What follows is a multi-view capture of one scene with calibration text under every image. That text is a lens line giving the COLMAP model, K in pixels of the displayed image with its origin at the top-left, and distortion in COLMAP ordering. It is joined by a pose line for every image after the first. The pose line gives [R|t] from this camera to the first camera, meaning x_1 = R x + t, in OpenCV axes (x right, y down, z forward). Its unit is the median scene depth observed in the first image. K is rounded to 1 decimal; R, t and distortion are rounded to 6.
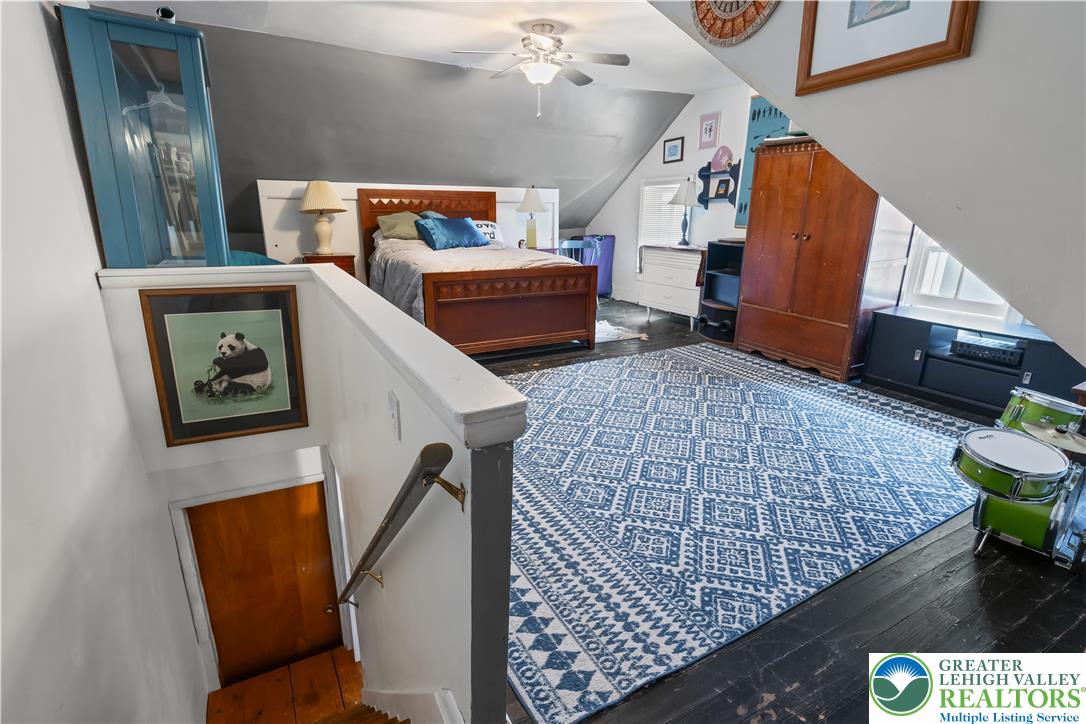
lens RADIAL K [[519.3, 0, 540.7], [0, 519.3, 364.7], [0, 0, 1]] dist [0.001795, 0.002566]
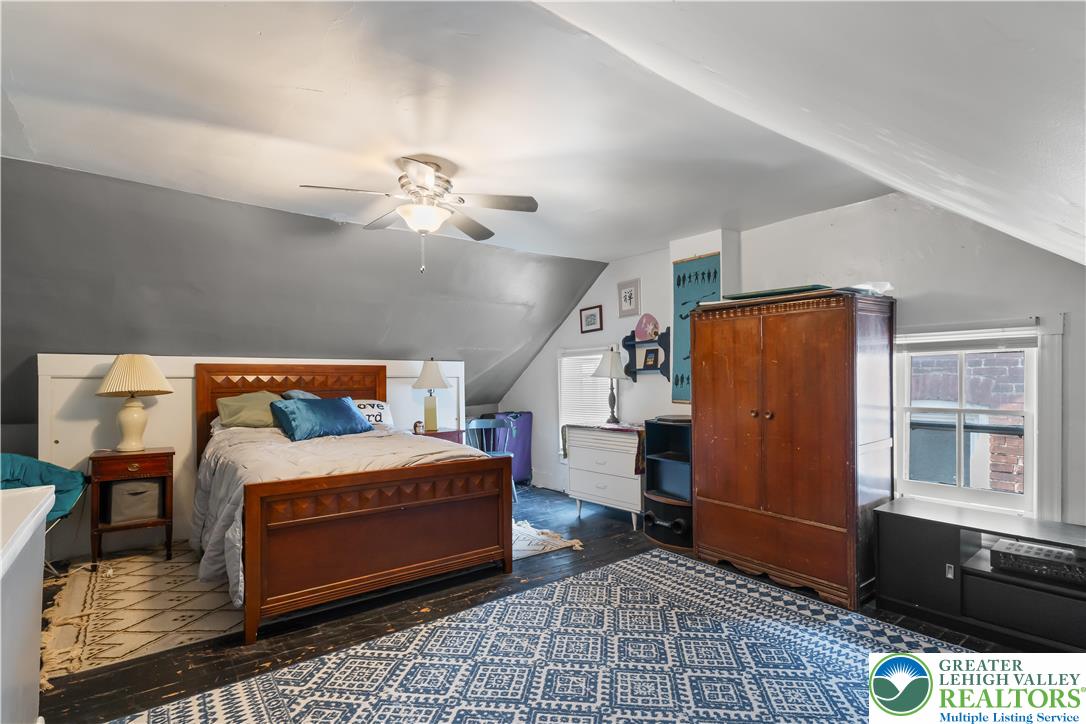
lens RADIAL K [[519.3, 0, 537.0], [0, 519.3, 372.9], [0, 0, 1]] dist [0.001795, 0.002566]
pose [[0.988958, -0.013827, 0.147548, 0.038253], [0.057495, 0.953452, -0.296012, -0.084165], [-0.136587, 0.301227, 0.943720, 0.253523]]
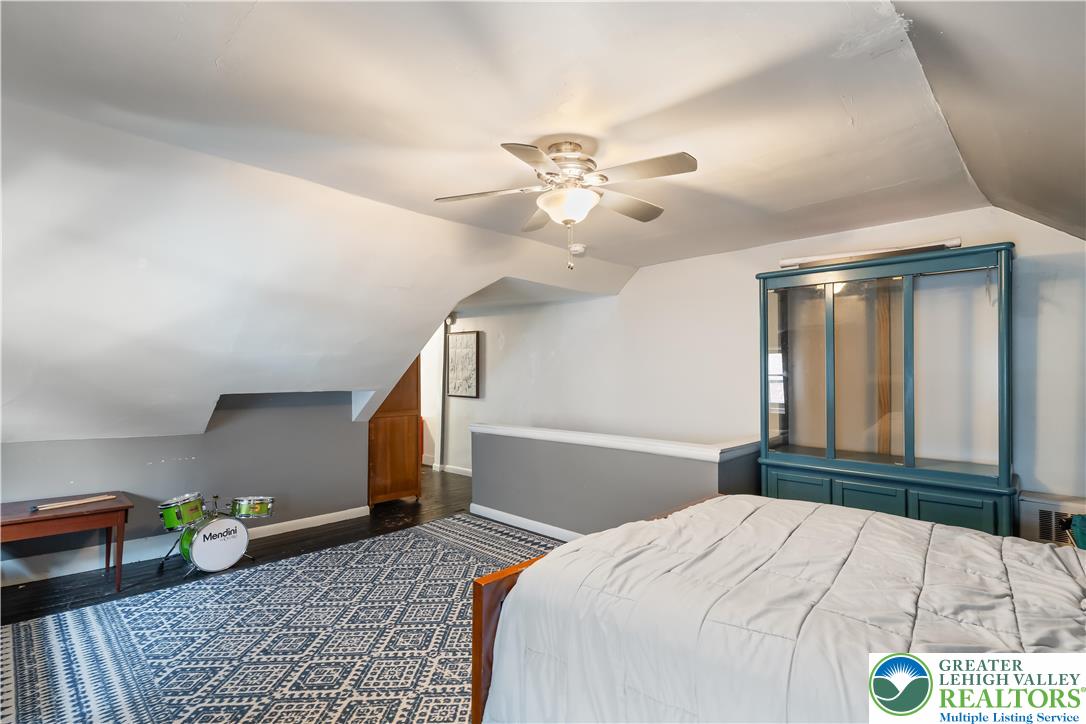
lens RADIAL K [[519.3, 0, 545.4], [0, 519.3, 367.6], [0, 0, 1]] dist [0.001795, 0.002566]
pose [[-0.957039, -0.019406, -0.289310, 0.175186], [-0.098072, 0.960619, 0.259986, -0.439911], [0.272872, 0.277189, -0.921253, 1.362093]]
